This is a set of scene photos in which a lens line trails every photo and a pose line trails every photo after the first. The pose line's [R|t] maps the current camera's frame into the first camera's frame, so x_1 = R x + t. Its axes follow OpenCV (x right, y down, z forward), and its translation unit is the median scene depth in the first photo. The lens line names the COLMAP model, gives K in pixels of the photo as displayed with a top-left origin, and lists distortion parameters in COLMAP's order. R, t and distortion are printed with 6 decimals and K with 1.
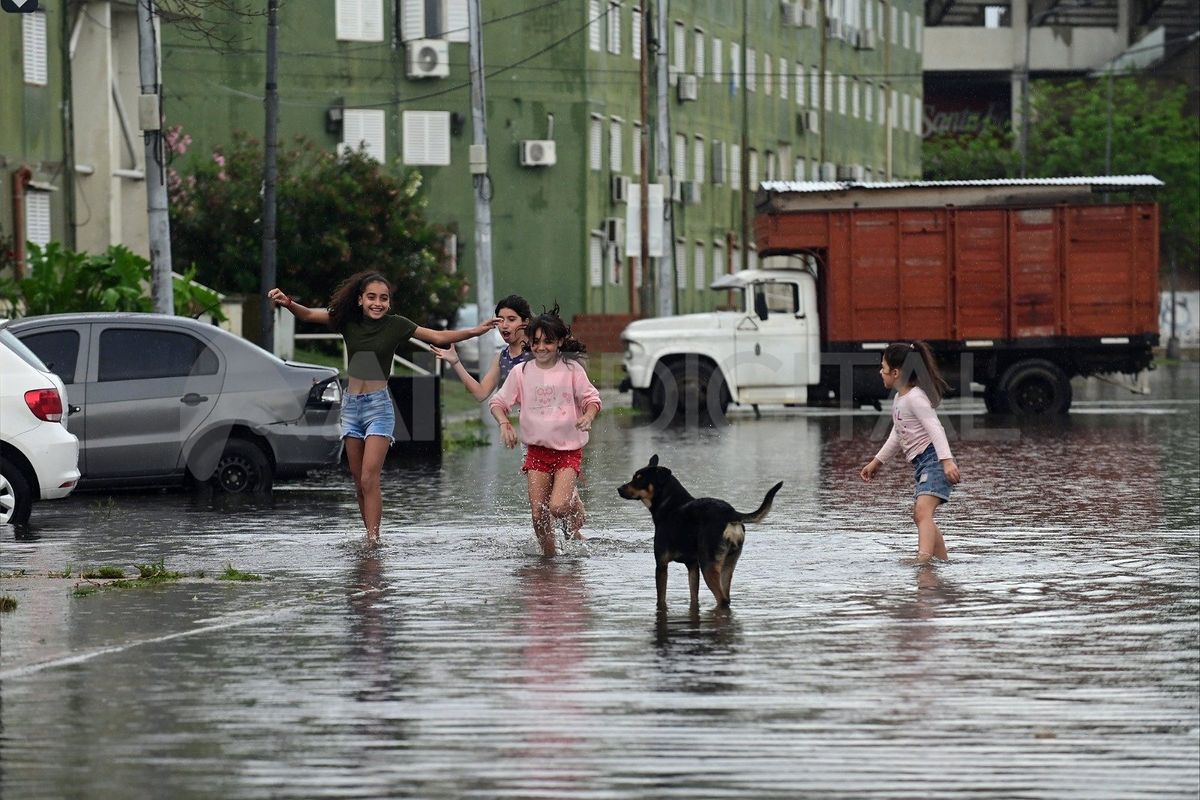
lens RADIAL K [[2240.2, 0, 598.8], [0, 2240.2, 397.6], [0, 0, 1]] dist [0.145497, 0.000000]
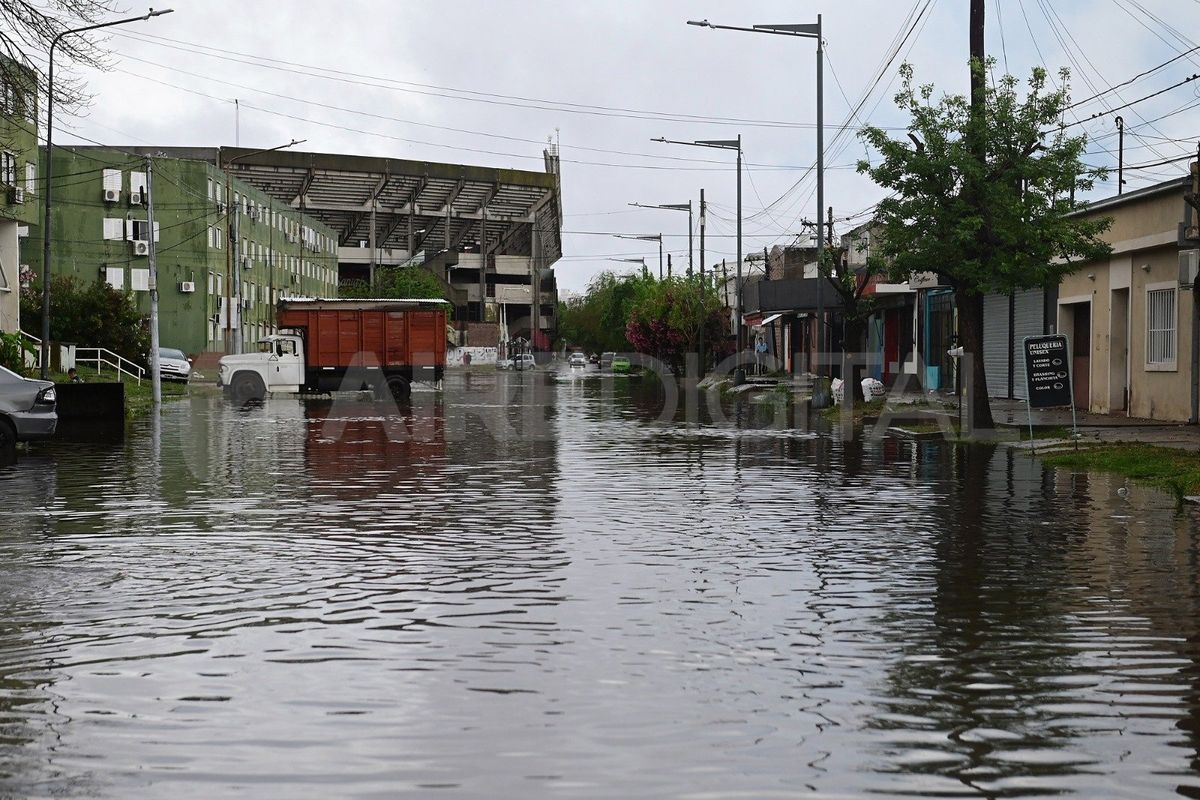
lens RADIAL K [[2240.2, 0, 596.6], [0, 2240.2, 406.1], [0, 0, 1]] dist [0.145497, 0.000000]
pose [[0.980658, 0.010738, 0.195433, -0.068327], [-0.006273, 0.999705, -0.023452, 0.079442], [-0.195628, 0.021772, 0.980437, -1.537503]]
